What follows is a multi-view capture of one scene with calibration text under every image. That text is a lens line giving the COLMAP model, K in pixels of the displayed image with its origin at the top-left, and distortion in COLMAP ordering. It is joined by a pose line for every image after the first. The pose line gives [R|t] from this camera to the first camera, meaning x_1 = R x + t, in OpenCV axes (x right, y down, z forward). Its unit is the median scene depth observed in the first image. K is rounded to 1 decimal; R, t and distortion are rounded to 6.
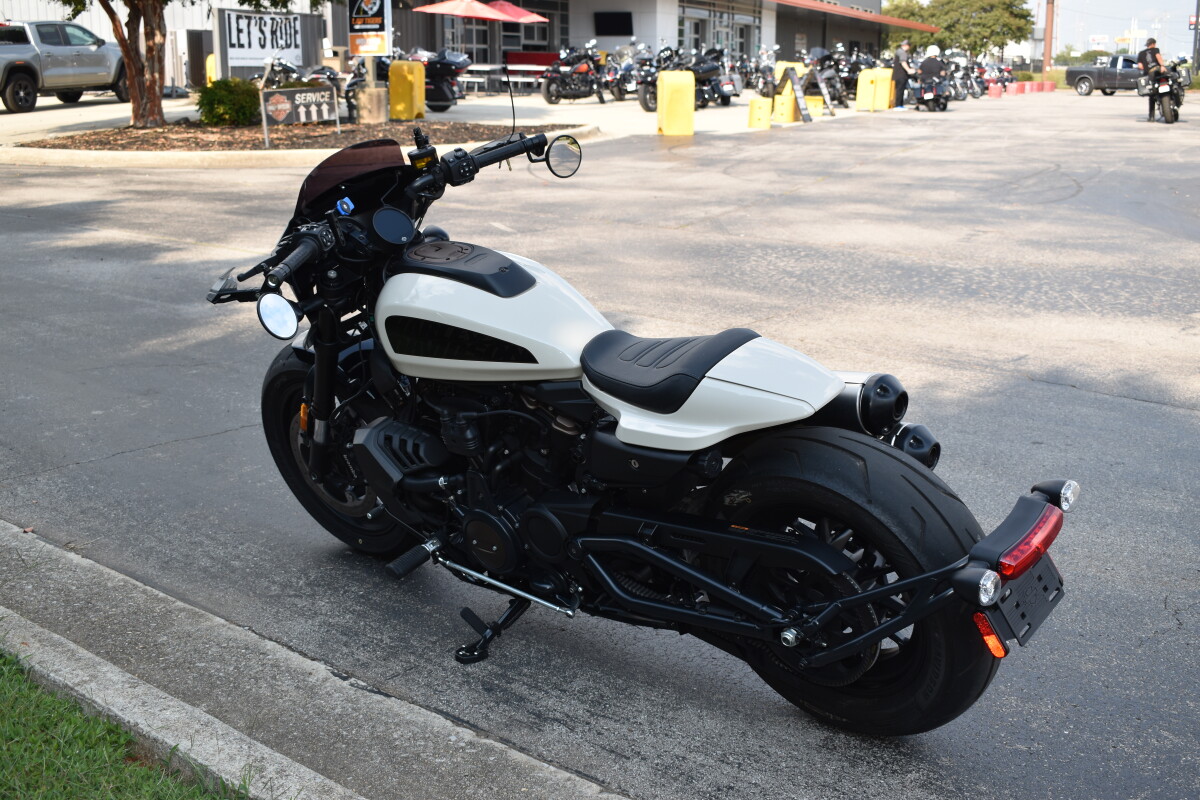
lens RADIAL K [[1409.3, 0, 604.3], [0, 1409.3, 388.8], [0, 0, 1]] dist [-0.044534, 0.000000]
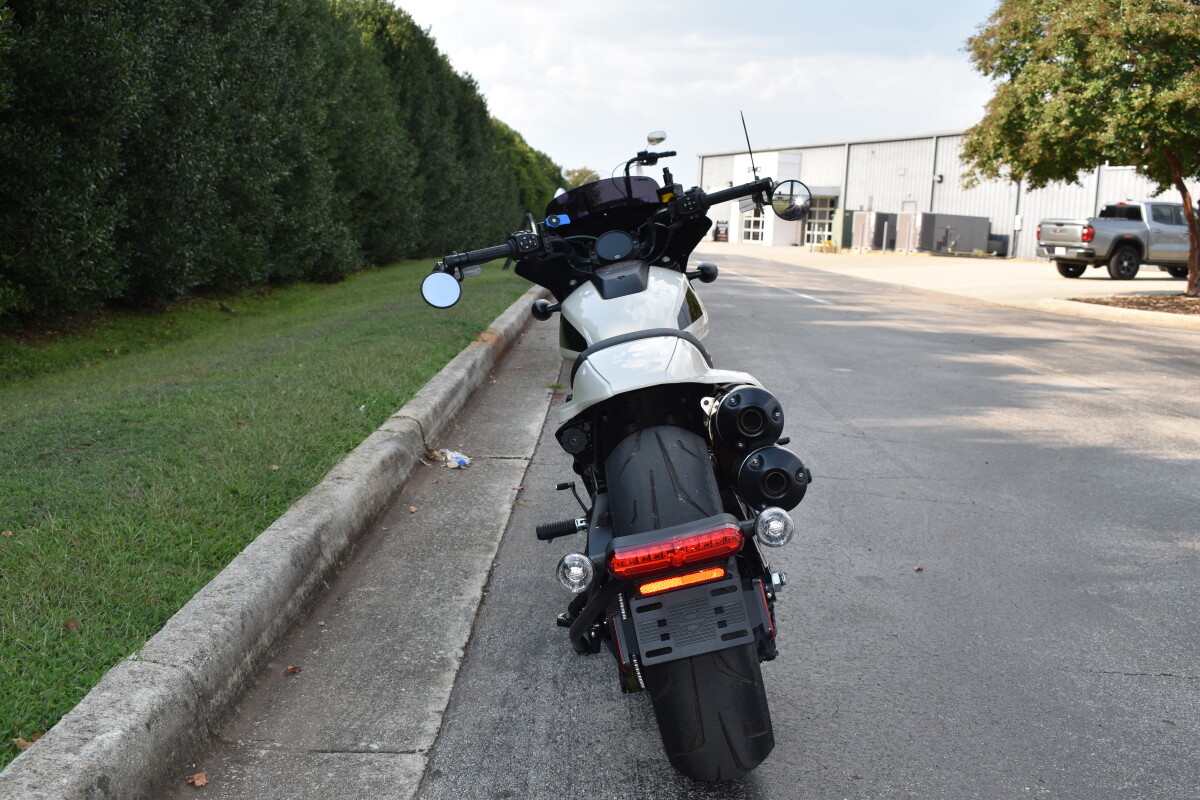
lens RADIAL K [[1277.9, 0, 601.5], [0, 1277.9, 404.6], [0, 0, 1]] dist [-0.067740, 0.000000]
pose [[0.654205, 0.135059, -0.744160, 0.586093], [-0.216551, 0.976182, -0.013205, 0.027071], [0.724652, 0.169787, 0.667871, 0.284241]]
